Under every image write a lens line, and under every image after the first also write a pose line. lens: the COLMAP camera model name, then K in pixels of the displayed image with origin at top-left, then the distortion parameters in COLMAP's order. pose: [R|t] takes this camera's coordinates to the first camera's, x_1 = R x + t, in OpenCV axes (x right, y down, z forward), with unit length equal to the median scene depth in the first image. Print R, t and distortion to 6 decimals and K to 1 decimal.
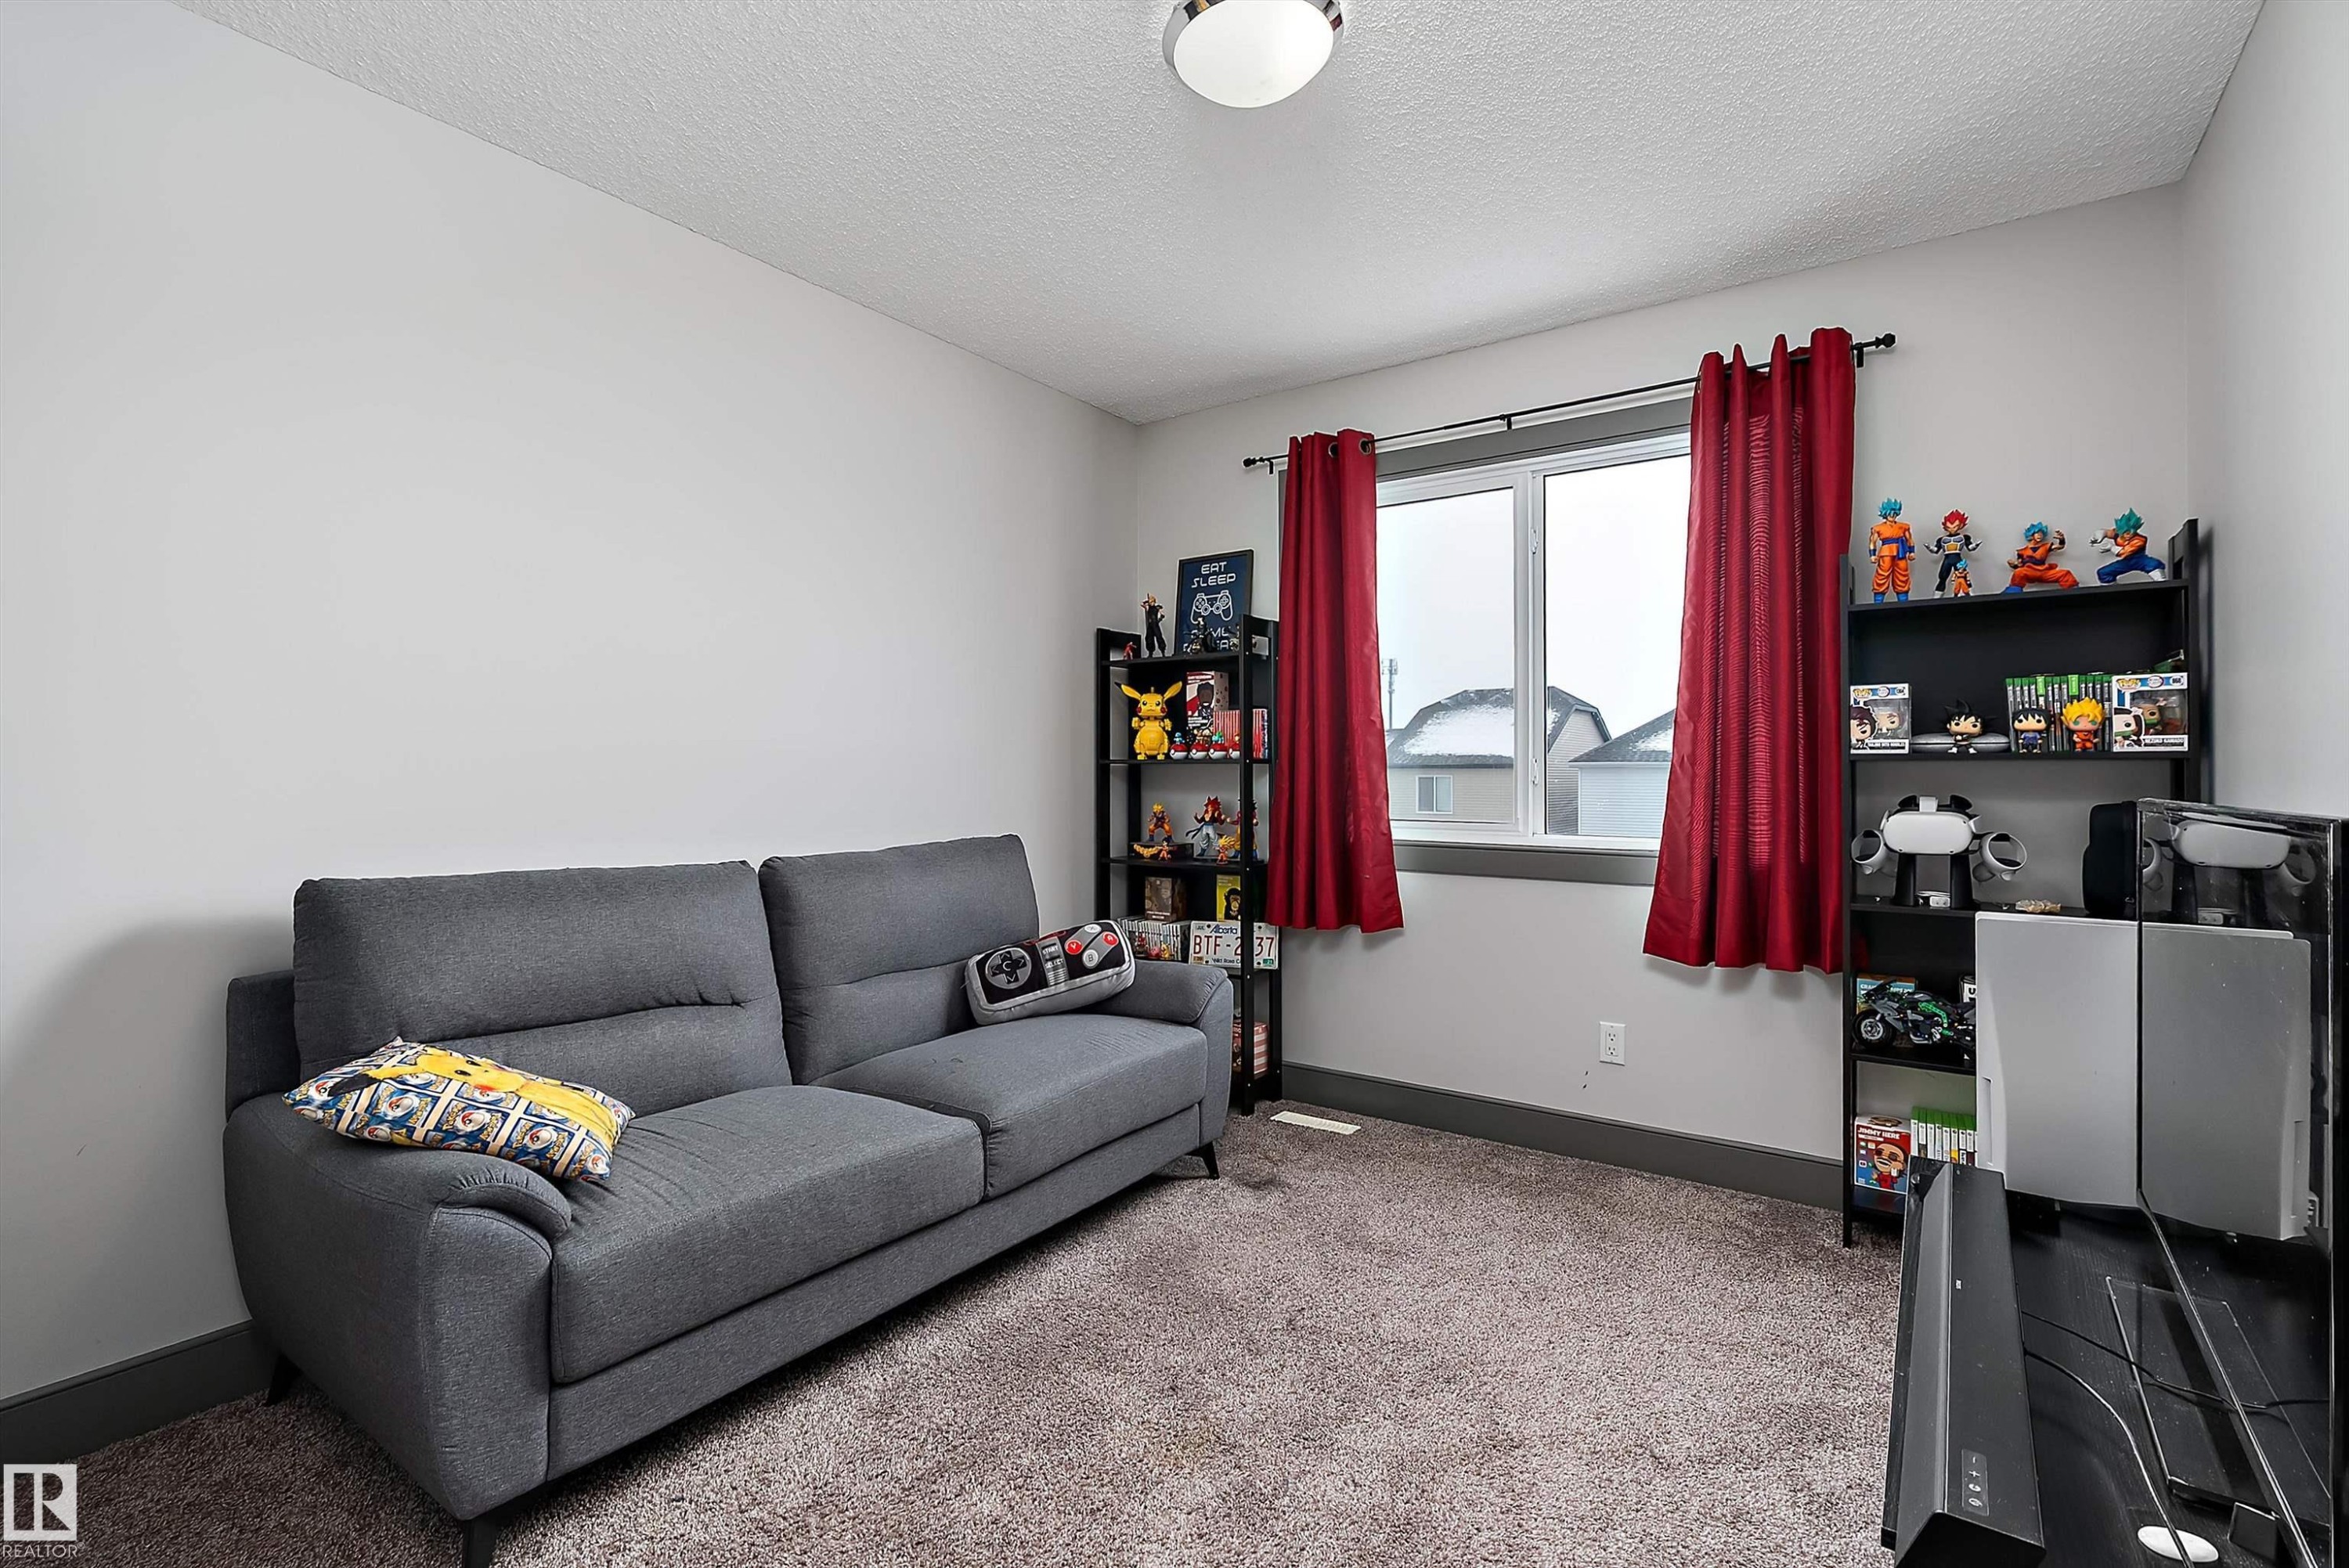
lens RADIAL K [[1061.4, 0, 1147.9], [0, 1061.4, 794.0], [0, 0, 1]] dist [0.000986, 0.000413]
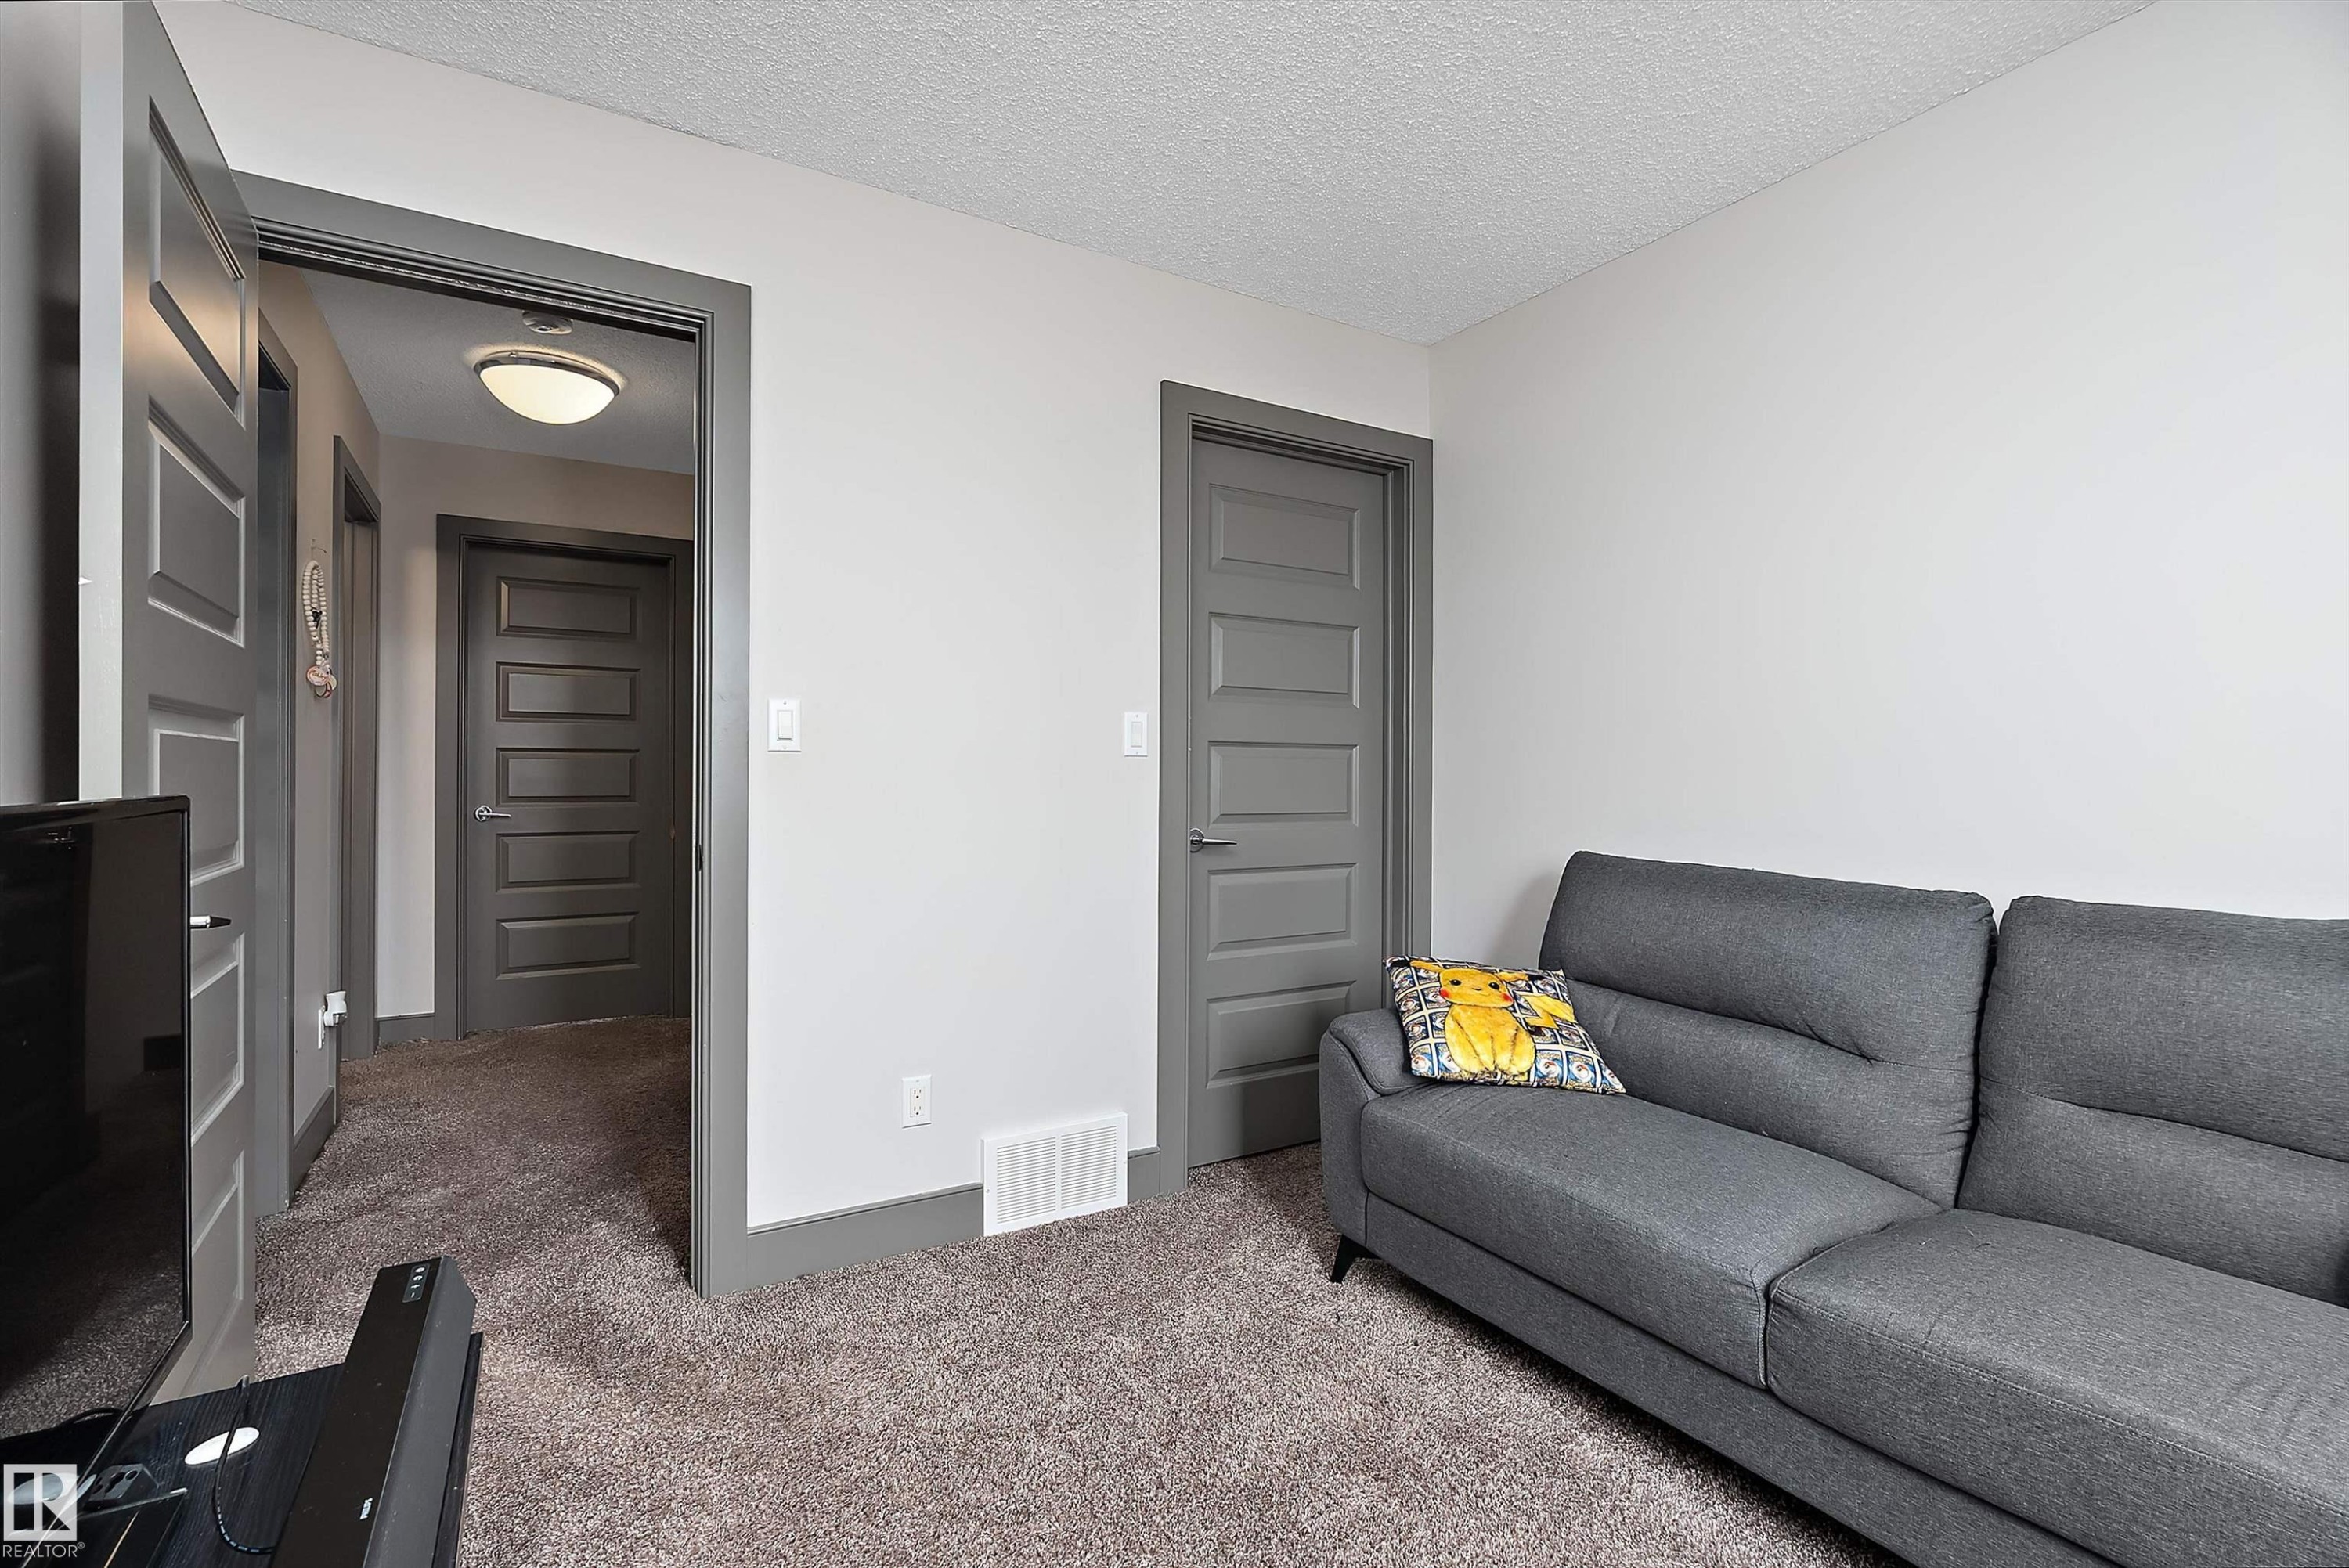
lens RADIAL K [[1061.4, 0, 1147.9], [0, 1061.4, 794.0], [0, 0, 1]] dist [0.000986, 0.000413]
pose [[-0.394826, 0.015889, -0.918619, 0.705621], [-0.021369, 0.999421, 0.026471, -0.019258], [0.918507, 0.030081, -0.394258, 0.985672]]
